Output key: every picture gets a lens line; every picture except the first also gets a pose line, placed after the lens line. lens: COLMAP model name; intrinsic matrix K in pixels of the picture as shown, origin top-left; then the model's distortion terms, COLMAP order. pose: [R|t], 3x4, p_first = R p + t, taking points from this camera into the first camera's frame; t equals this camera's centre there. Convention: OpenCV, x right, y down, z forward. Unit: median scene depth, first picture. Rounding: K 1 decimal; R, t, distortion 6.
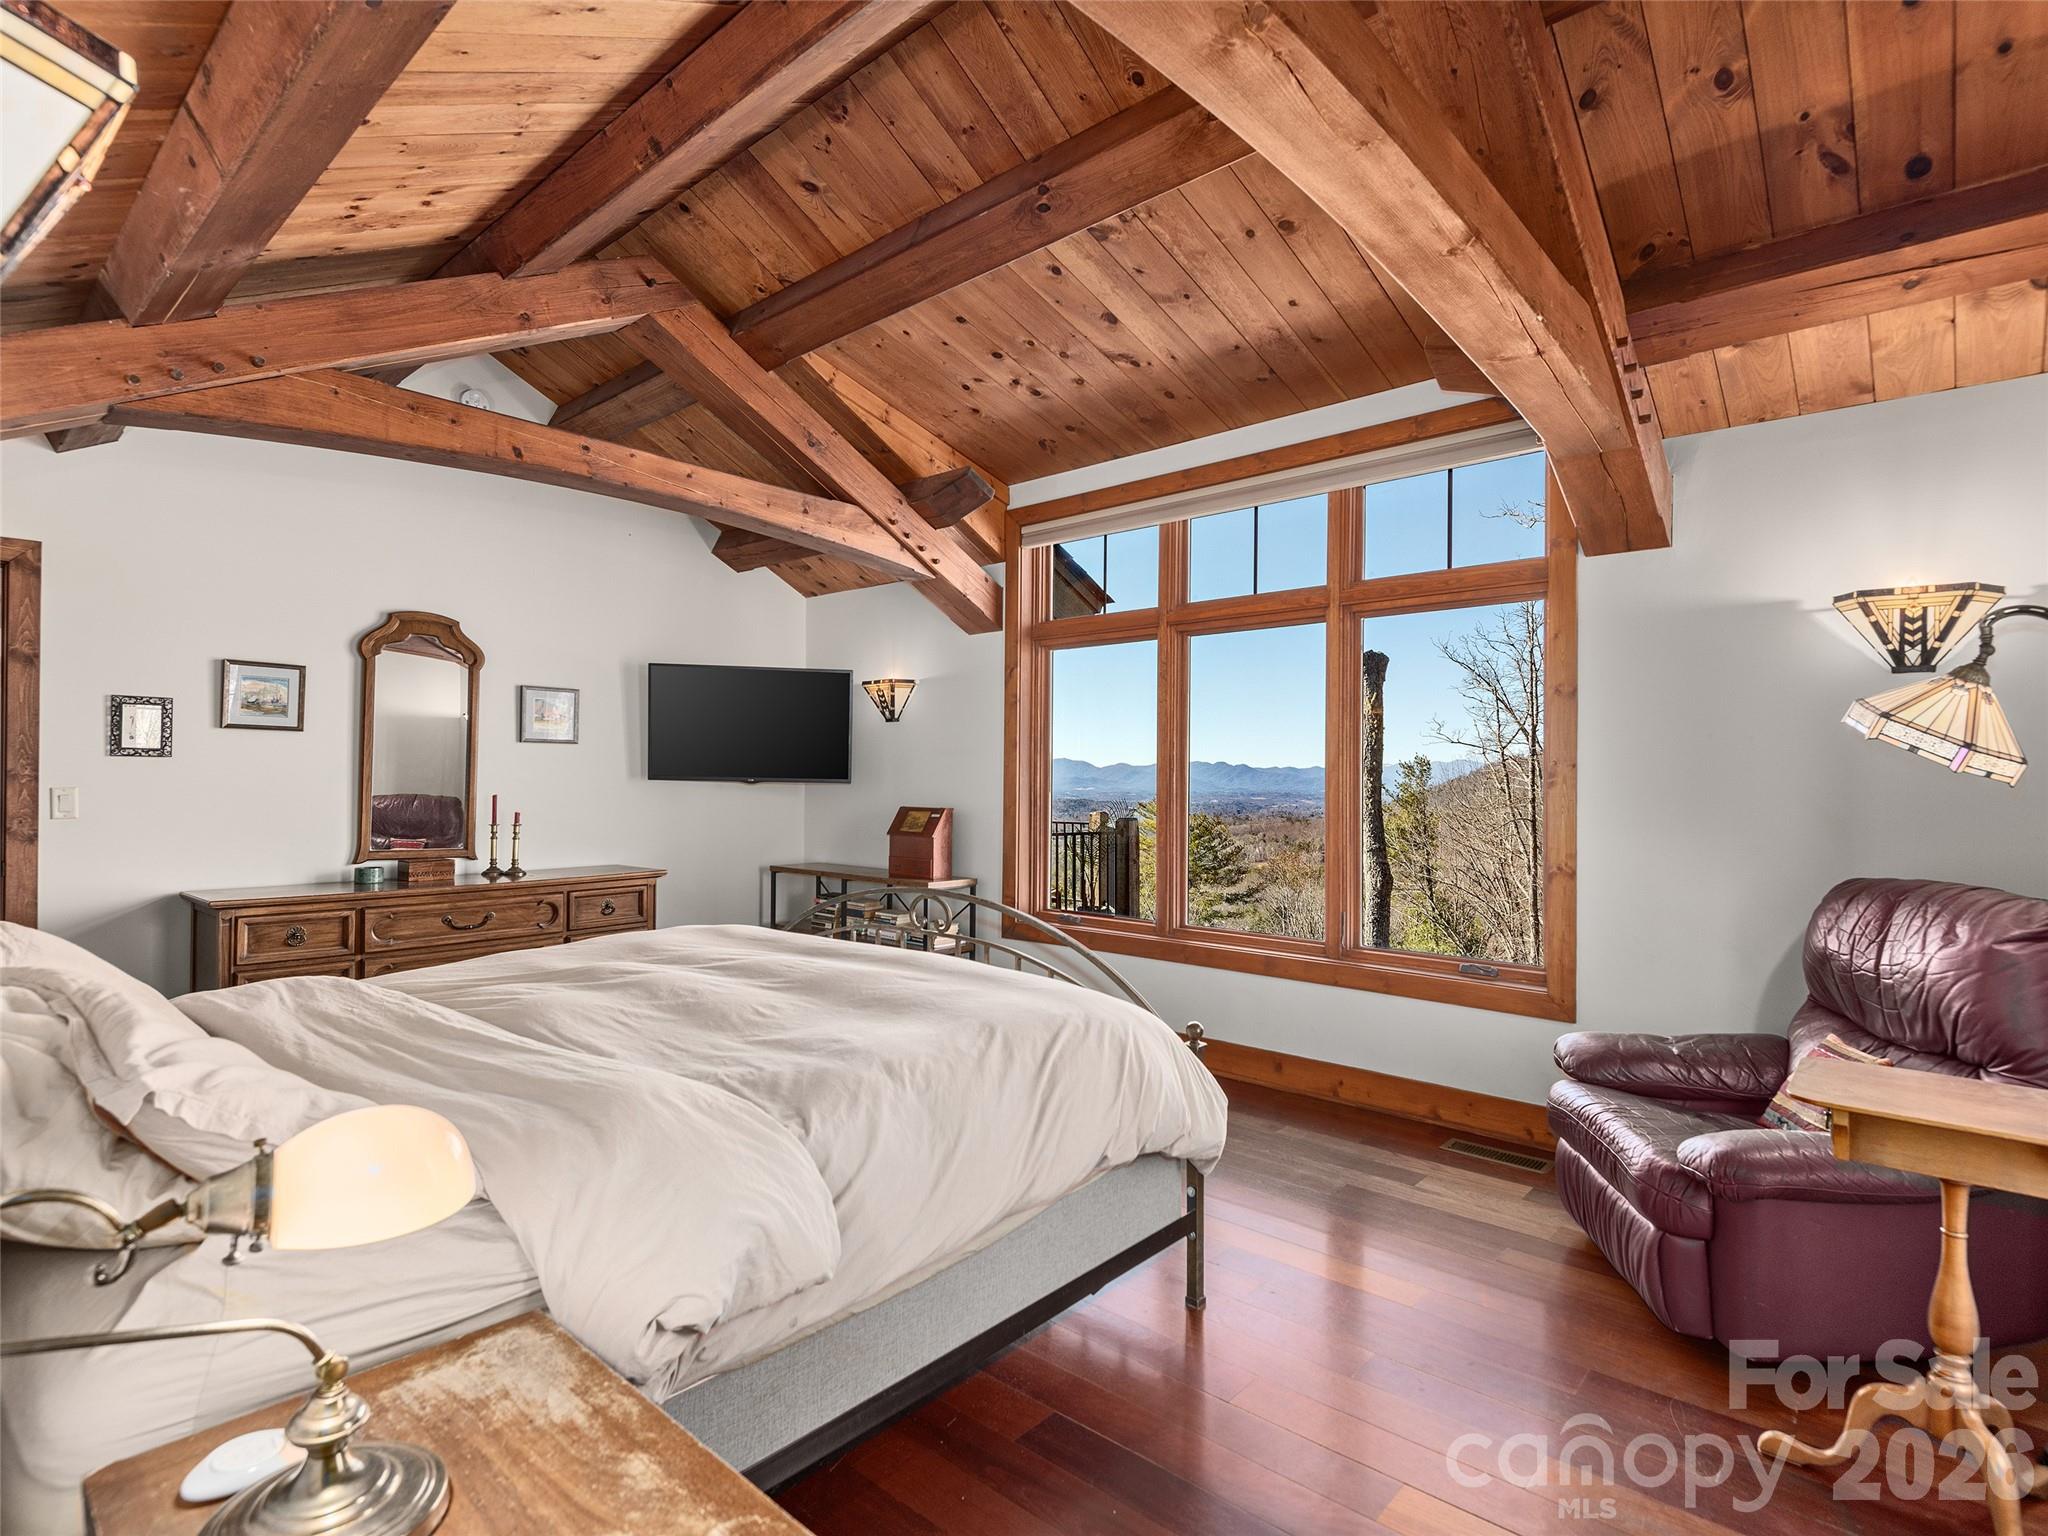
lens RADIAL K [[1024.7, 0, 1010.9], [0, 1024.7, 769.2], [0, 0, 1]] dist [0.014971, -0.012315]
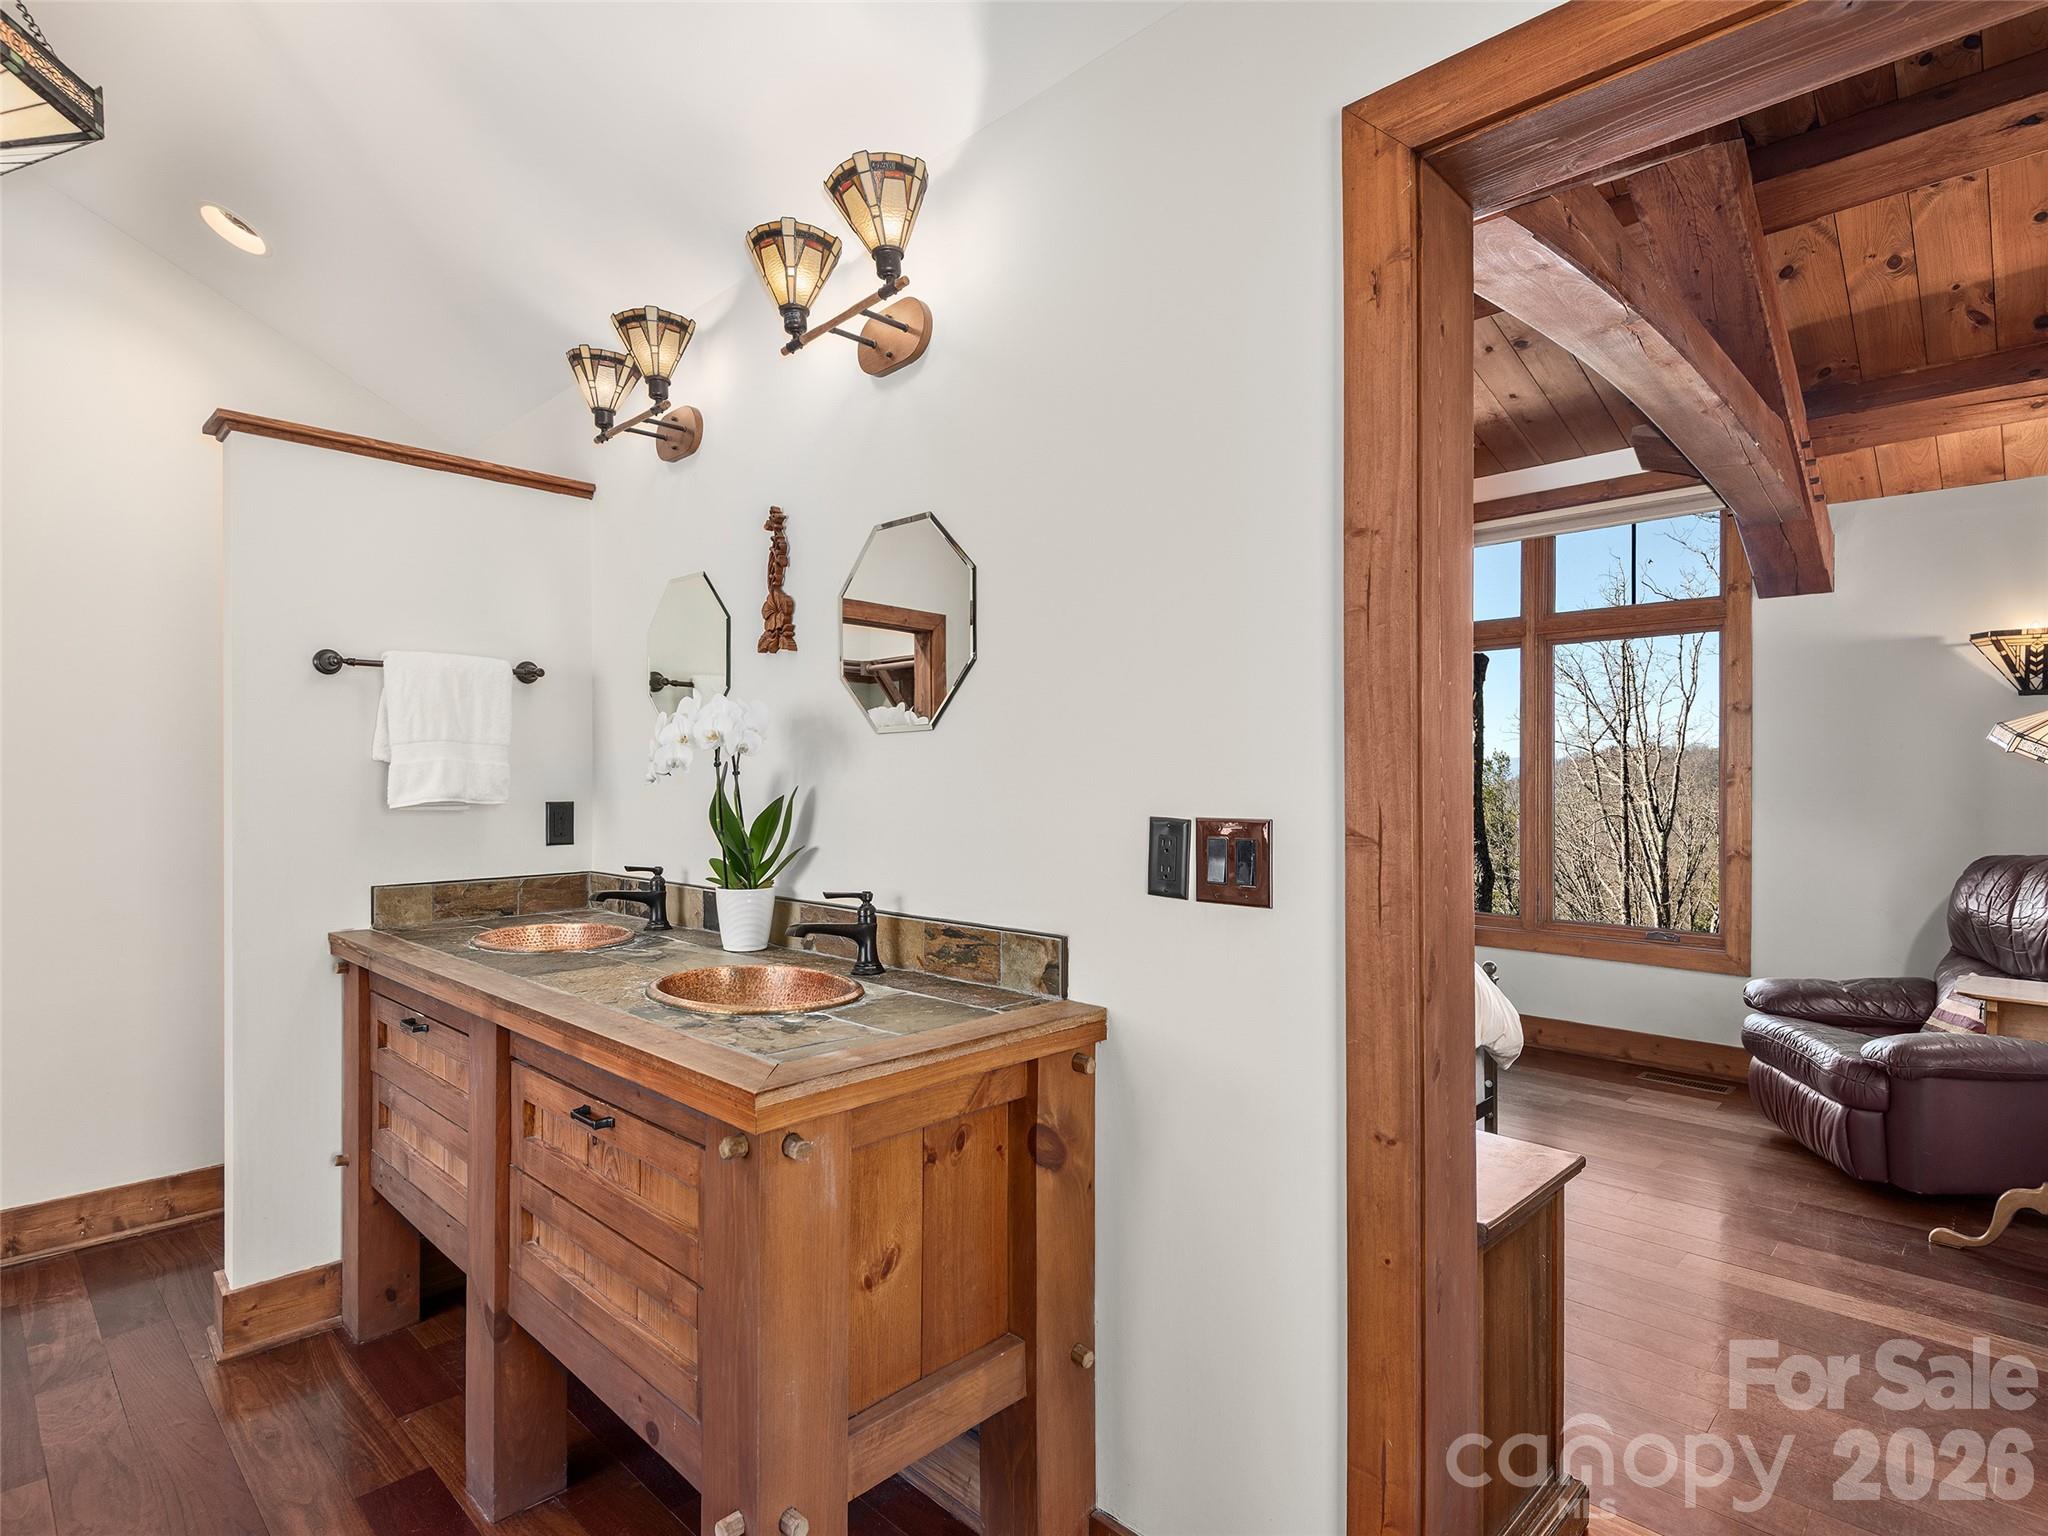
lens RADIAL K [[1024.7, 0, 1034.4], [0, 1024.7, 781.0], [0, 0, 1]] dist [0.014971, -0.012315]
pose [[0.998956, -0.006860, -0.045175, -0.317927], [0.007372, 0.999910, 0.011182, -0.010914], [0.045094, -0.011503, 0.998917, -0.341699]]
